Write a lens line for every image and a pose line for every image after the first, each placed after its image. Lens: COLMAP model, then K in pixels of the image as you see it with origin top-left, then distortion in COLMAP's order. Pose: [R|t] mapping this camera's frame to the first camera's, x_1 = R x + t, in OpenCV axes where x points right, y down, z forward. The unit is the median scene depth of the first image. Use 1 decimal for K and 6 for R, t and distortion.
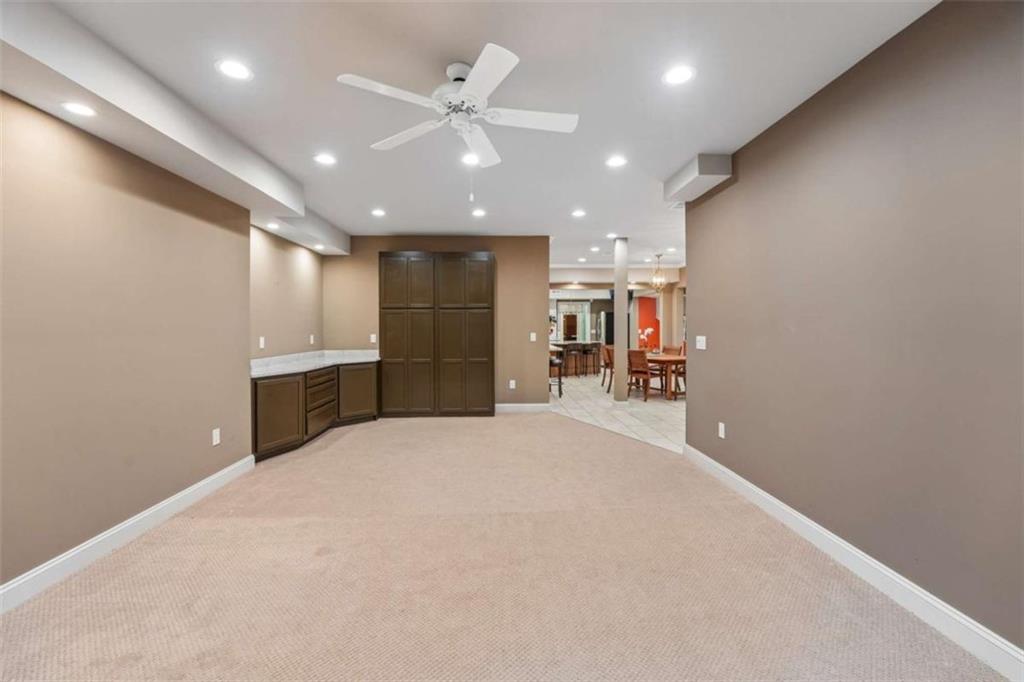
lens RADIAL K [[416.2, 0, 510.8], [0, 416.2, 318.2], [0, 0, 1]] dist [-0.026060, -0.000085]
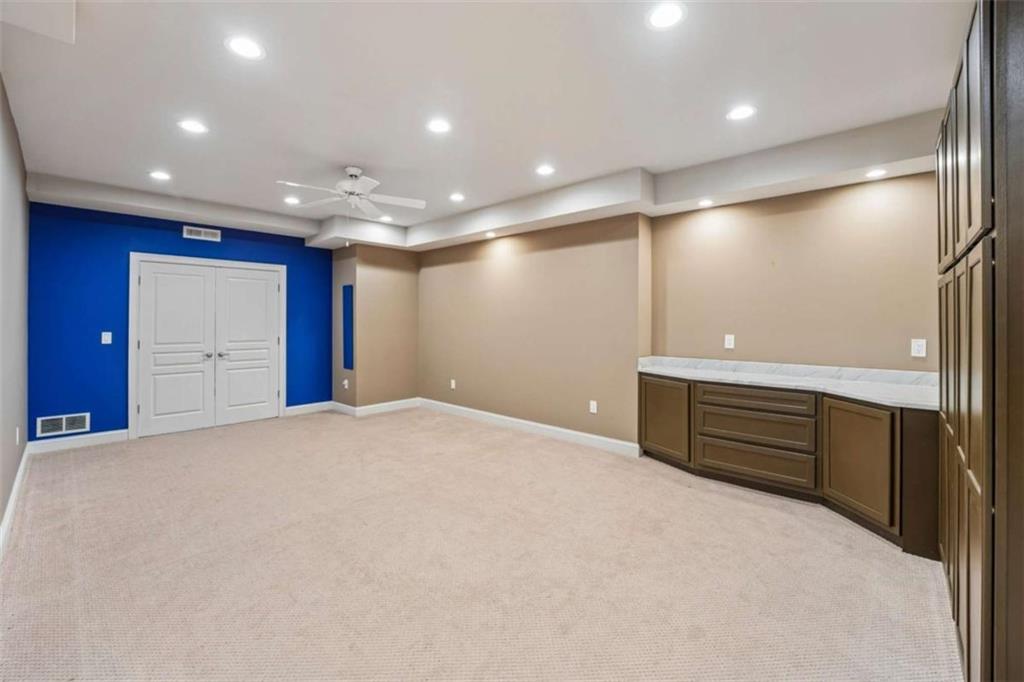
lens RADIAL K [[416.2, 0, 510.8], [0, 416.2, 318.2], [0, 0, 1]] dist [-0.026060, -0.000085]
pose [[-0.709617, -0.000035, -0.704588, 0.342440], [0.022150, 0.999505, -0.022358, 0.024605], [0.704239, -0.031472, -0.709265, 1.494378]]
